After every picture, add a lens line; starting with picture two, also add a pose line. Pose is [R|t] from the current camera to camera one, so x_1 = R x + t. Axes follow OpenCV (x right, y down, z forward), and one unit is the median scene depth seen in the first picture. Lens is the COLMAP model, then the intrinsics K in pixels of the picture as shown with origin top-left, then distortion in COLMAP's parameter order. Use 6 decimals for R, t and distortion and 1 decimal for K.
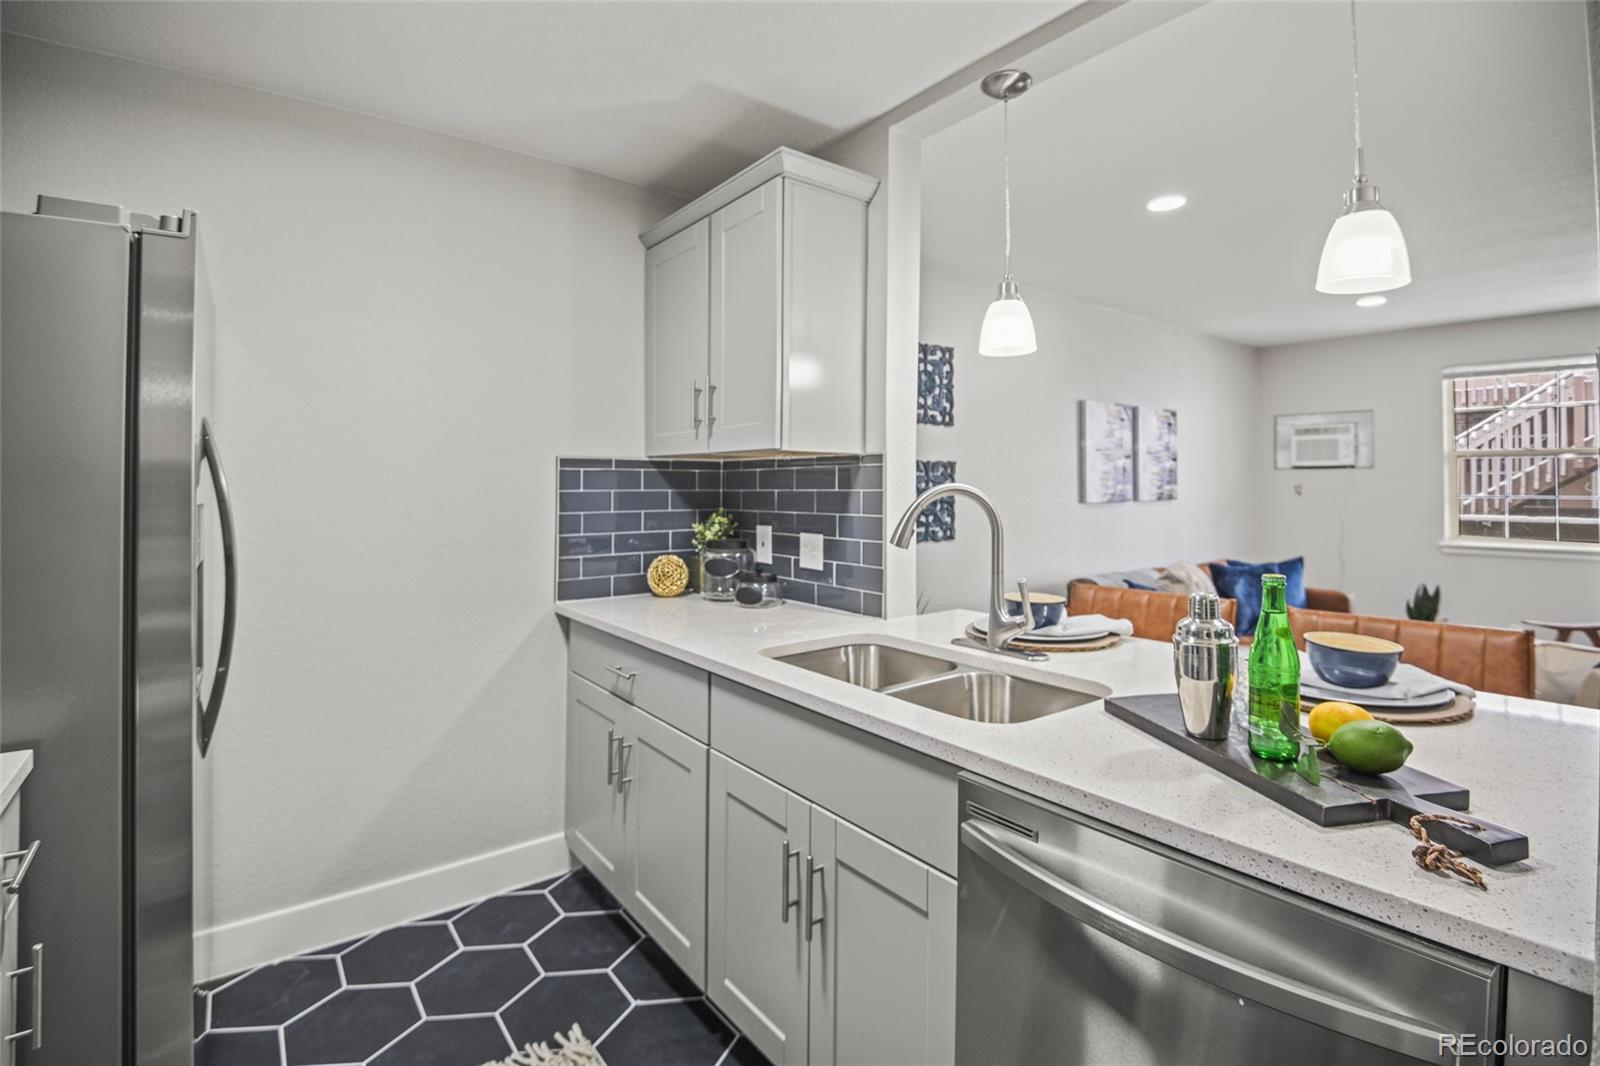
lens RADIAL K [[758.5, 0, 804.1], [0, 758.5, 485.4], [0, 0, 1]] dist [0.003145, -0.028964]
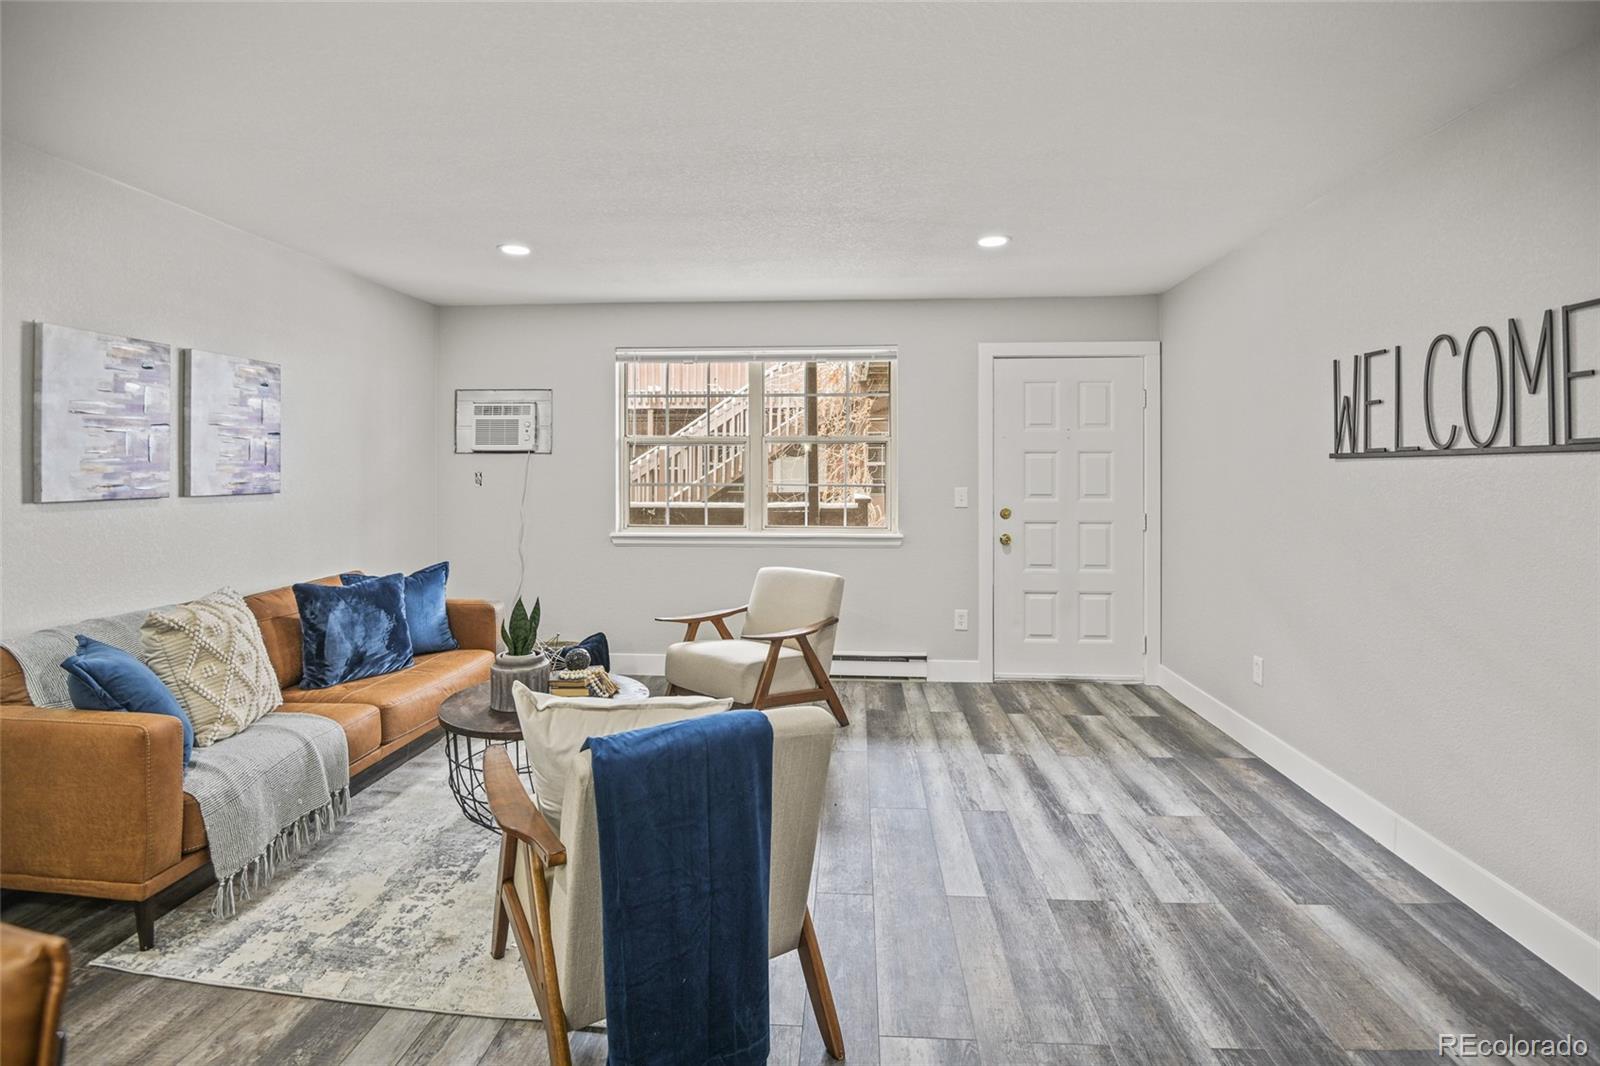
lens RADIAL K [[758.5, 0, 804.1], [0, 758.5, 485.4], [0, 0, 1]] dist [0.003145, -0.028964]
pose [[0.669734, -0.010544, 0.742526, 0.635079], [0.000693, 0.999908, 0.013574, 0.006369], [-0.742601, -0.008576, 0.669680, 0.370484]]
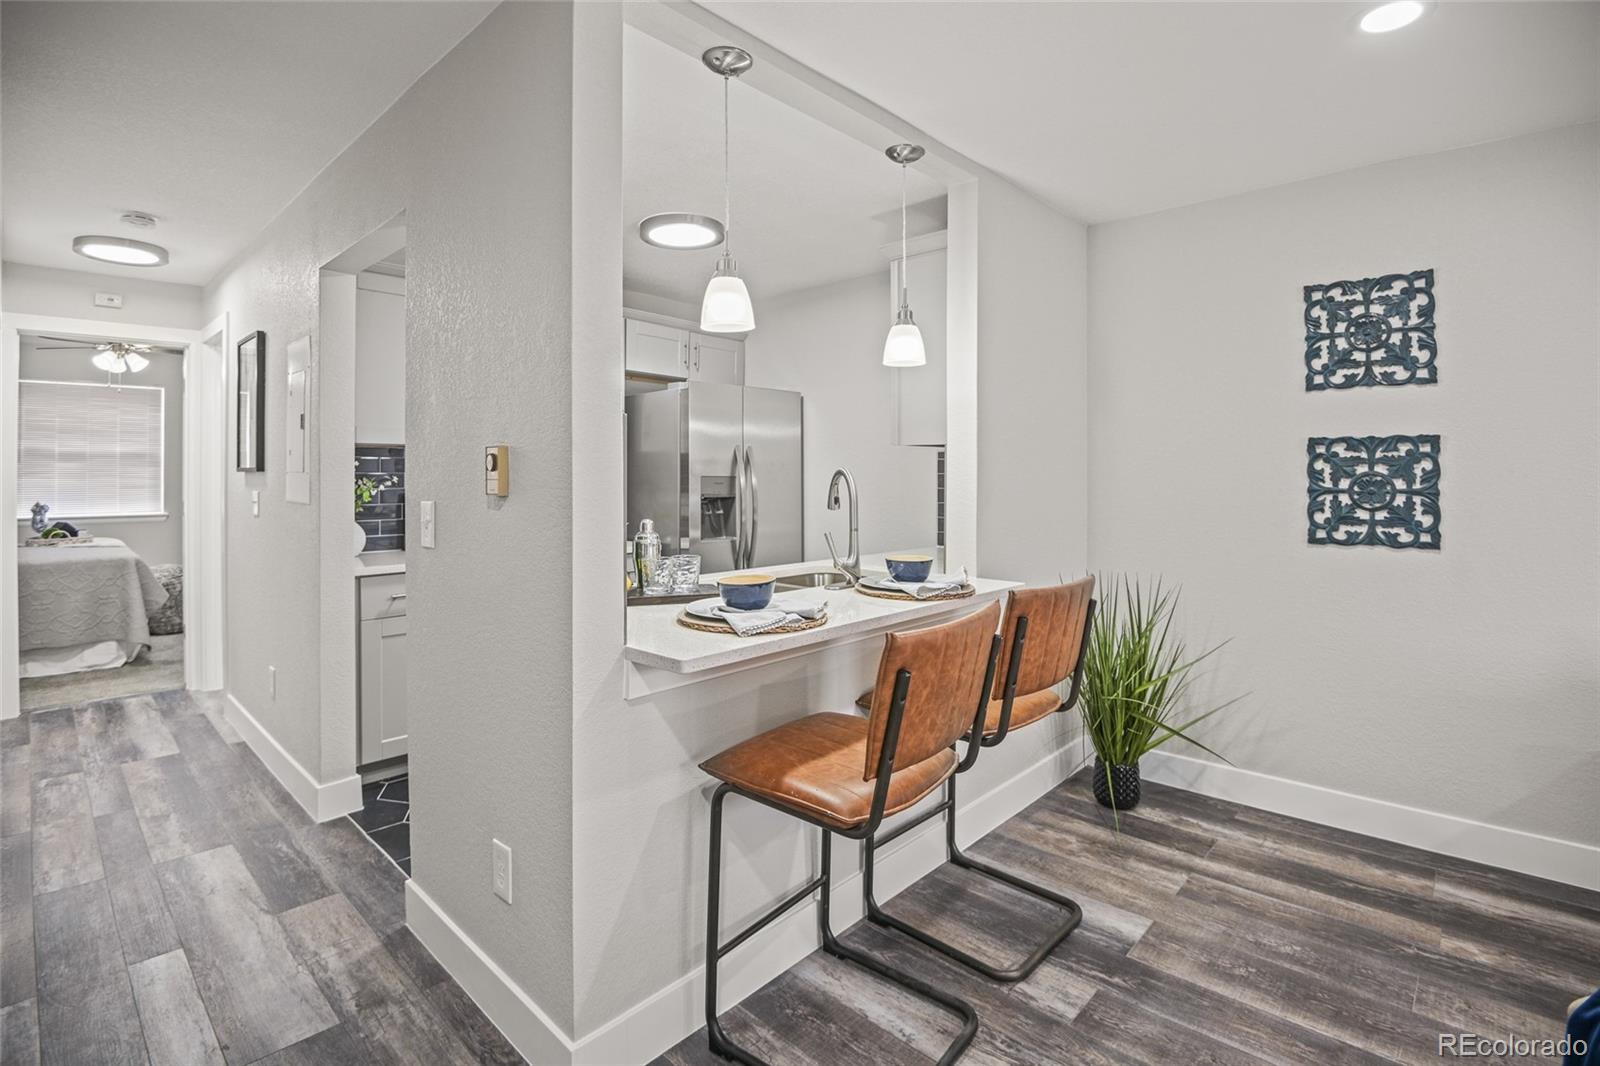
lens RADIAL K [[767.3, 0, 771.4], [0, 767.3, 466.2], [0, 0, 1]] dist [-0.046420, -0.000207]
pose [[0.128040, -0.007272, -0.991742, 1.218125], [-0.002725, 0.999967, -0.007684, 0.005734], [0.991765, 0.003686, 0.128016, 0.498929]]
